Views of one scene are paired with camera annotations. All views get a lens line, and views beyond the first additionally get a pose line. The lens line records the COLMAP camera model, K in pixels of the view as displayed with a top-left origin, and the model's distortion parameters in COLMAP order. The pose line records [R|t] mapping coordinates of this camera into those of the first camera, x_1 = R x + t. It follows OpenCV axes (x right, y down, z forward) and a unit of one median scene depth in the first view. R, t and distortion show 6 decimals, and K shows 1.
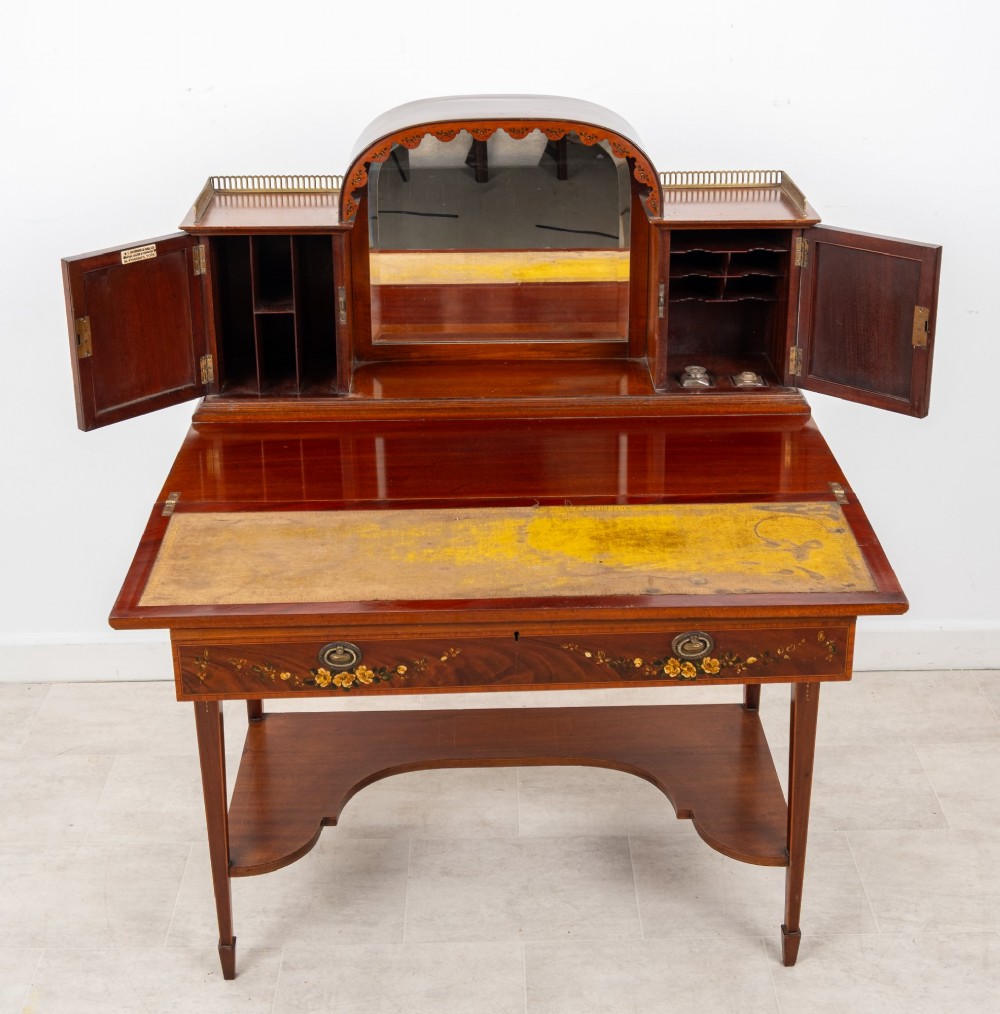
lens RADIAL K [[1686.8, 0, 498.0], [0, 1686.8, 397.0], [0, 0, 1]] dist [0.075540, -0.501913]
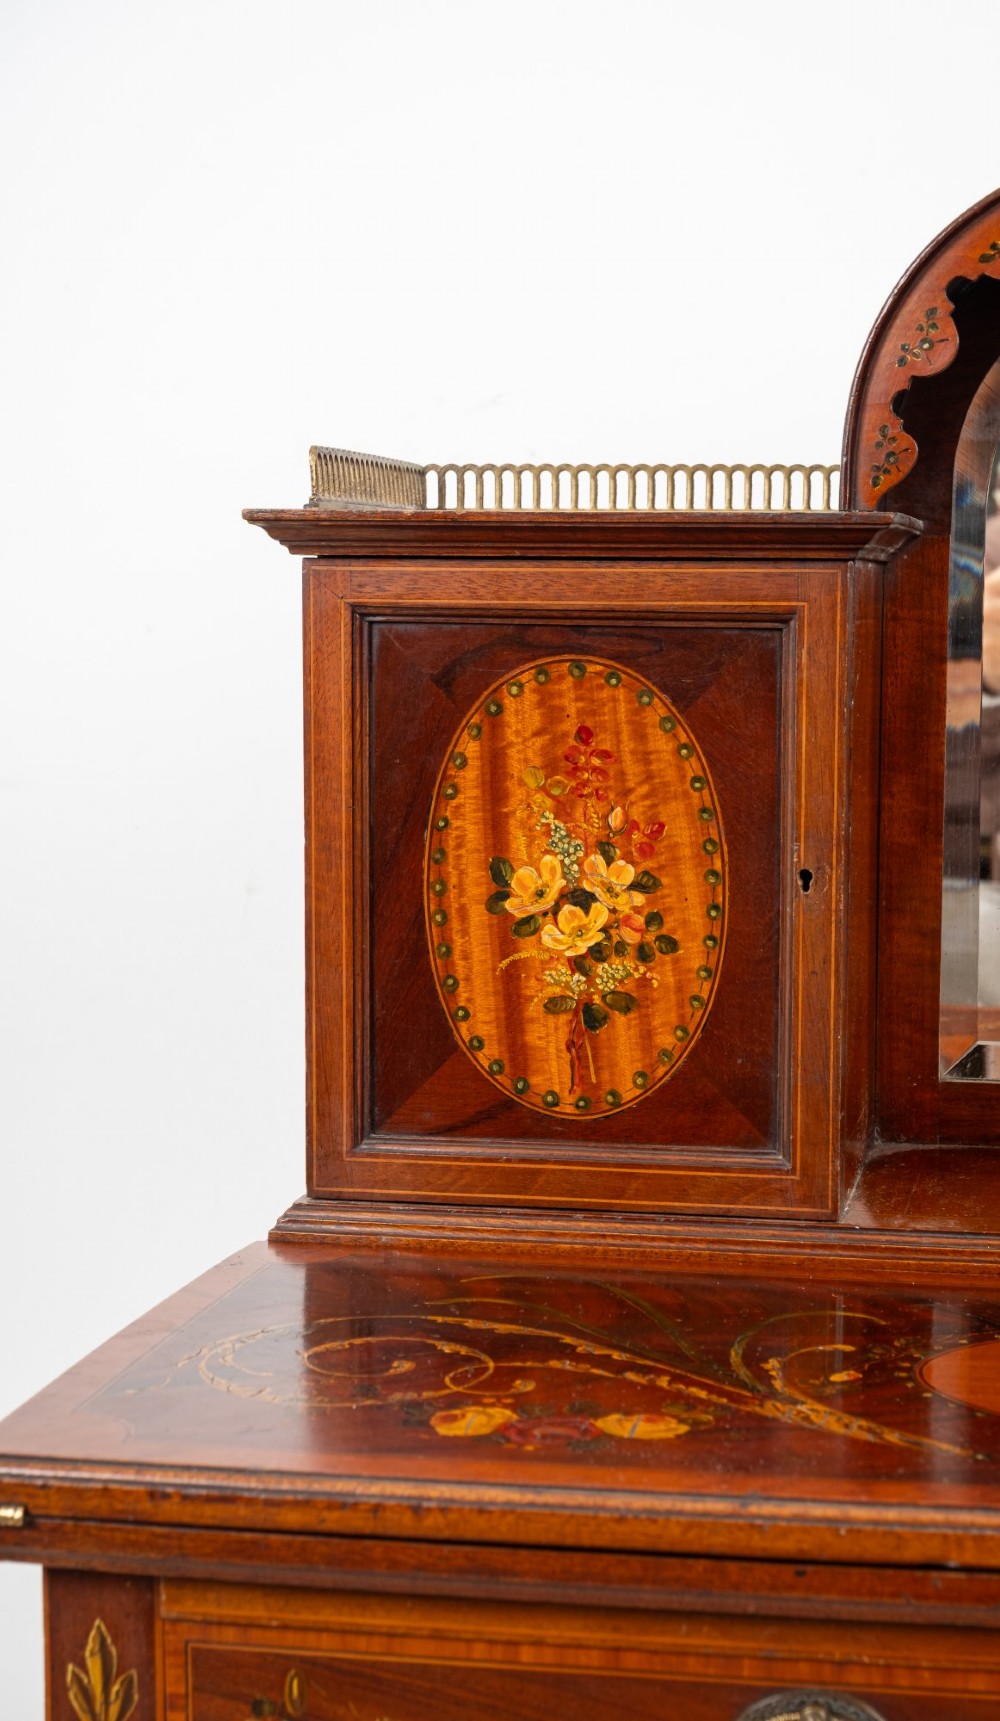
lens RADIAL K [[2950.1, 0, 617.6], [0, 2950.1, 863.5], [0, 0, 1]] dist [0.160415, -1.542748]
pose [[0.982715, 0.030606, -0.182577, -0.040541], [-0.076089, 0.965861, -0.247636, 0.060834], [0.168765, 0.257247, 0.951495, 0.542365]]
